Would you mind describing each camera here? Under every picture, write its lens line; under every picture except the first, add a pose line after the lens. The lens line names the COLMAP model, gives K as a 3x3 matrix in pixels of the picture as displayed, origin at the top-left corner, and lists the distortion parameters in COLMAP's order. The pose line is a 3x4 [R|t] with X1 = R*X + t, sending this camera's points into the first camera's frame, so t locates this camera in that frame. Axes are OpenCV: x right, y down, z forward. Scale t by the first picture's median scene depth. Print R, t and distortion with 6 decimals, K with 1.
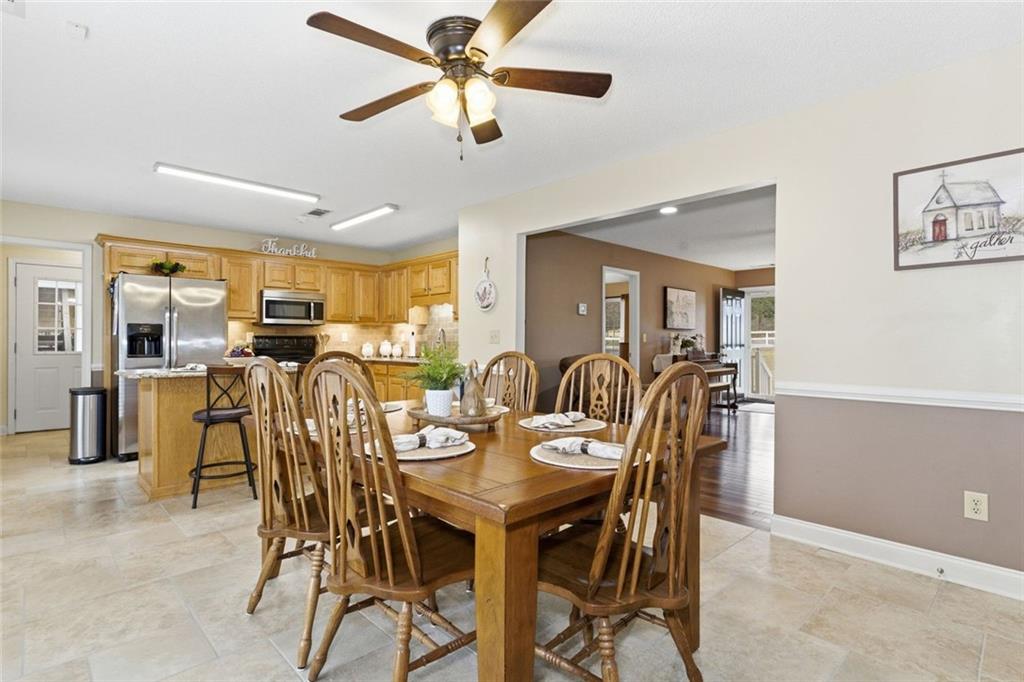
lens RADIAL K [[495.9, 0, 510.2], [0, 495.9, 343.7], [0, 0, 1]] dist [-0.012578, 0.001458]
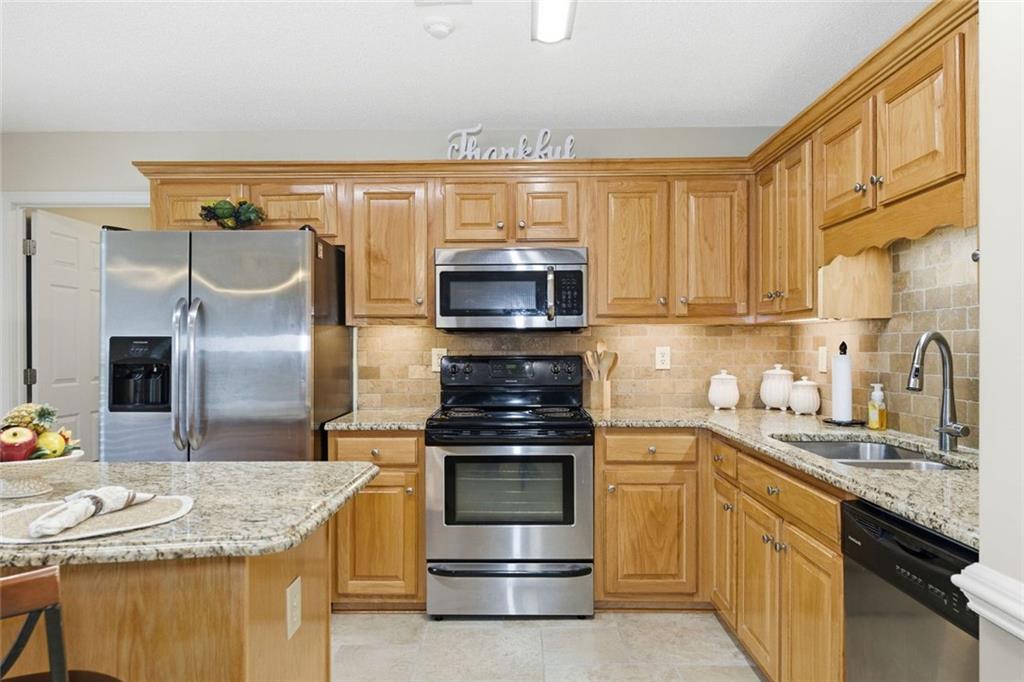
lens RADIAL K [[664.3, 0, 513.0], [0, 664.3, 349.0], [0, 0, 1]] dist [0.002716, 0.000988]
pose [[0.706256, -0.001329, -0.707955, -0.047760], [0.000579, 0.999999, -0.001299, -0.020729], [0.707956, 0.000507, 0.706256, 0.593495]]
